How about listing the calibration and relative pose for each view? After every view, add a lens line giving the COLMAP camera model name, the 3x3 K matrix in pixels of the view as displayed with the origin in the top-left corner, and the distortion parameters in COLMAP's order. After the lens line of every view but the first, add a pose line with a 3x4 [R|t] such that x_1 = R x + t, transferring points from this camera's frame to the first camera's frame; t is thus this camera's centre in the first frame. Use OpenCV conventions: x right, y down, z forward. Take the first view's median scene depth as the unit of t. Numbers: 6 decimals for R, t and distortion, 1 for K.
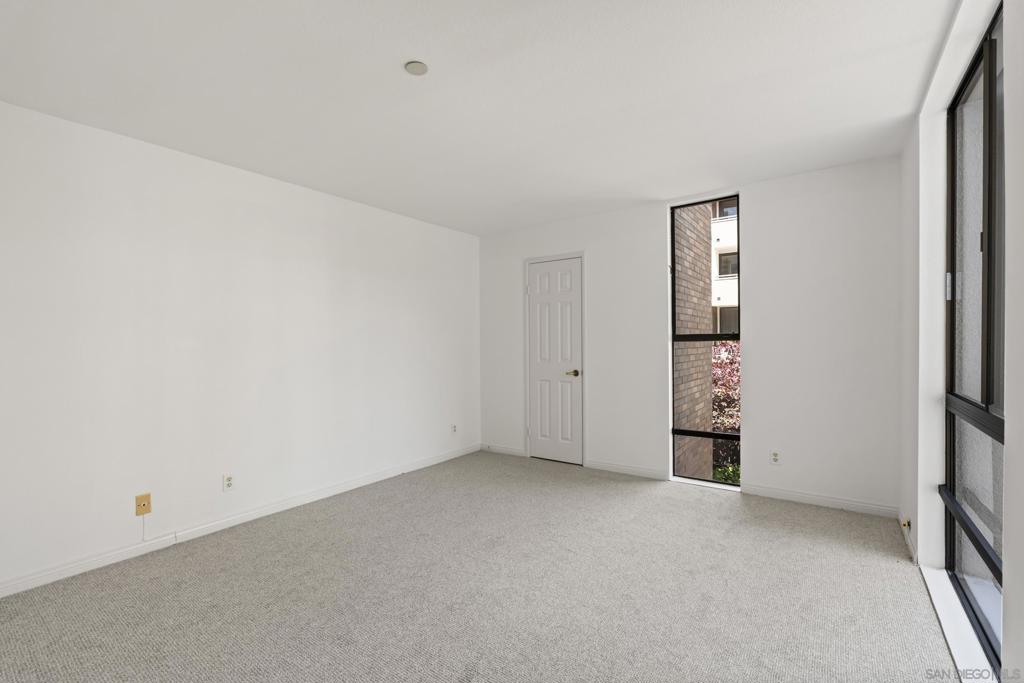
lens RADIAL K [[451.5, 0, 506.6], [0, 451.5, 338.1], [0, 0, 1]] dist [-0.019855, -0.000214]
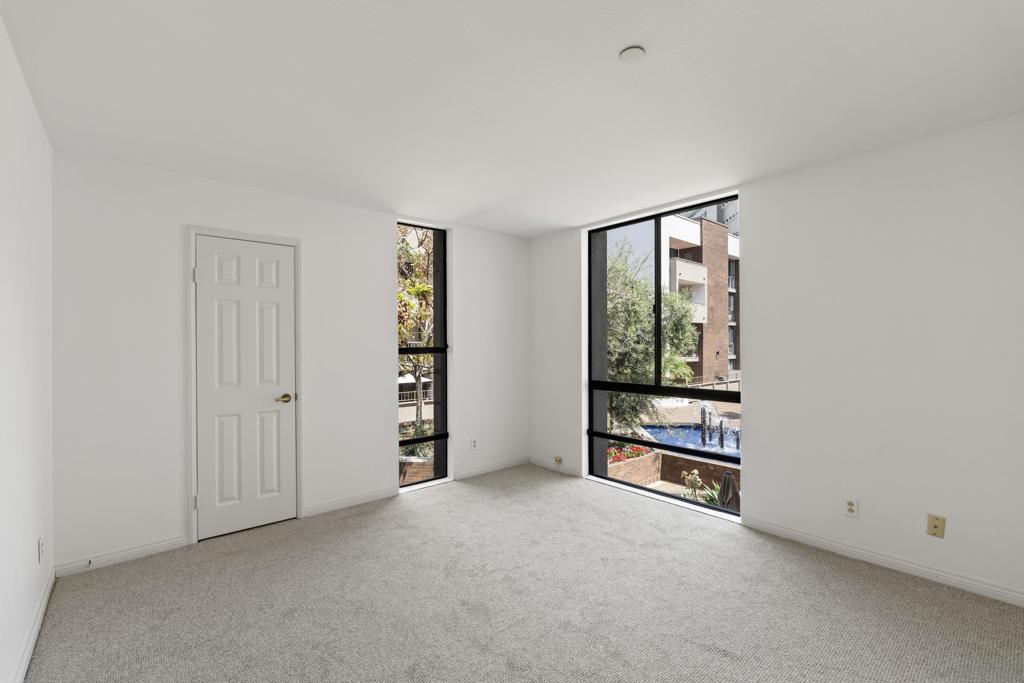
lens RADIAL K [[451.5, 0, 511.5], [0, 451.5, 346.4], [0, 0, 1]] dist [-0.019855, -0.000214]
pose [[0.226814, 0.001711, 0.973937, -0.575286], [0.001213, 0.999997, -0.002039, -0.008439], [-0.973937, 0.001644, 0.226811, 0.547740]]
